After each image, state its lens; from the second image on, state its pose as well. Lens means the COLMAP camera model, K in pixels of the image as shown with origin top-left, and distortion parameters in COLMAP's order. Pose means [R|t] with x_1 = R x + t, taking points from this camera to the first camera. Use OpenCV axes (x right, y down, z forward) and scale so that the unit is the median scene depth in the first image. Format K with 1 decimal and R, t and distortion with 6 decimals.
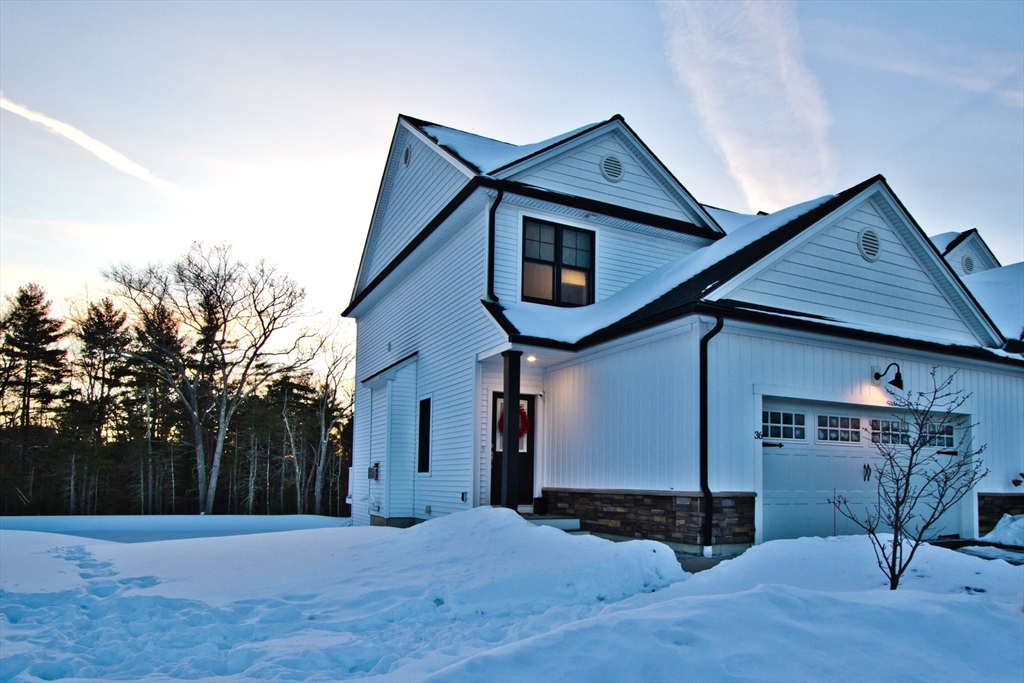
lens RADIAL K [[544.8, 0, 509.6], [0, 544.8, 415.6], [0, 0, 1]] dist [-0.004040, 0.000453]
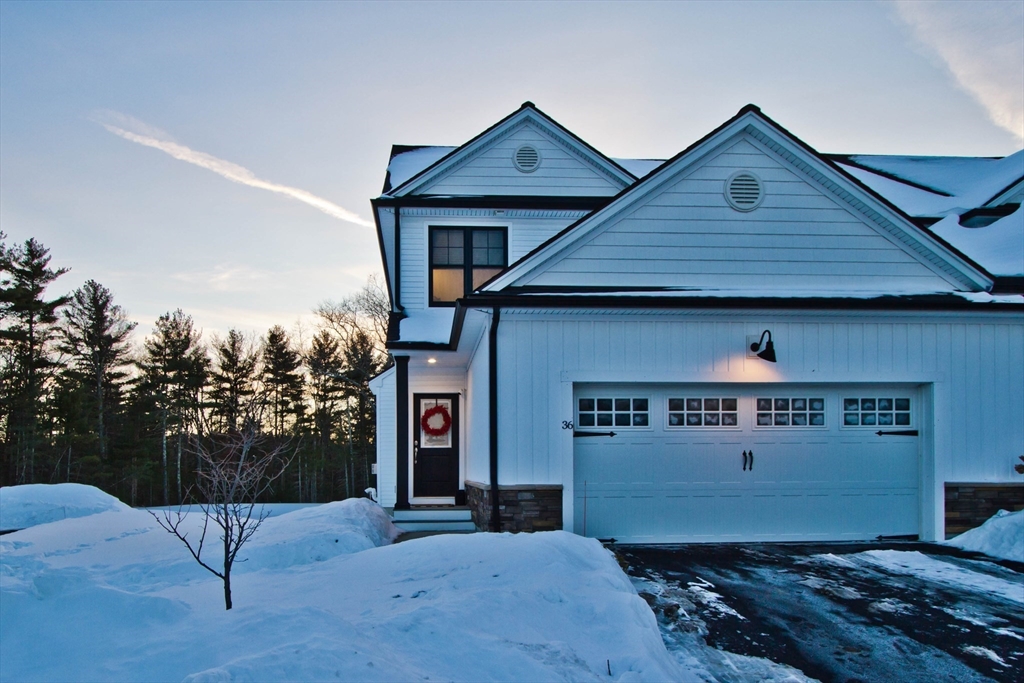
lens RADIAL K [[524.1, 0, 511.9], [0, 524.1, 429.4], [0, 0, 1]] dist [-0.000880, -0.000900]
pose [[0.934665, -0.043504, -0.352857, 0.506463], [0.057513, 0.997914, 0.029310, 0.008256], [0.350846, -0.047689, 0.935218, 0.080693]]
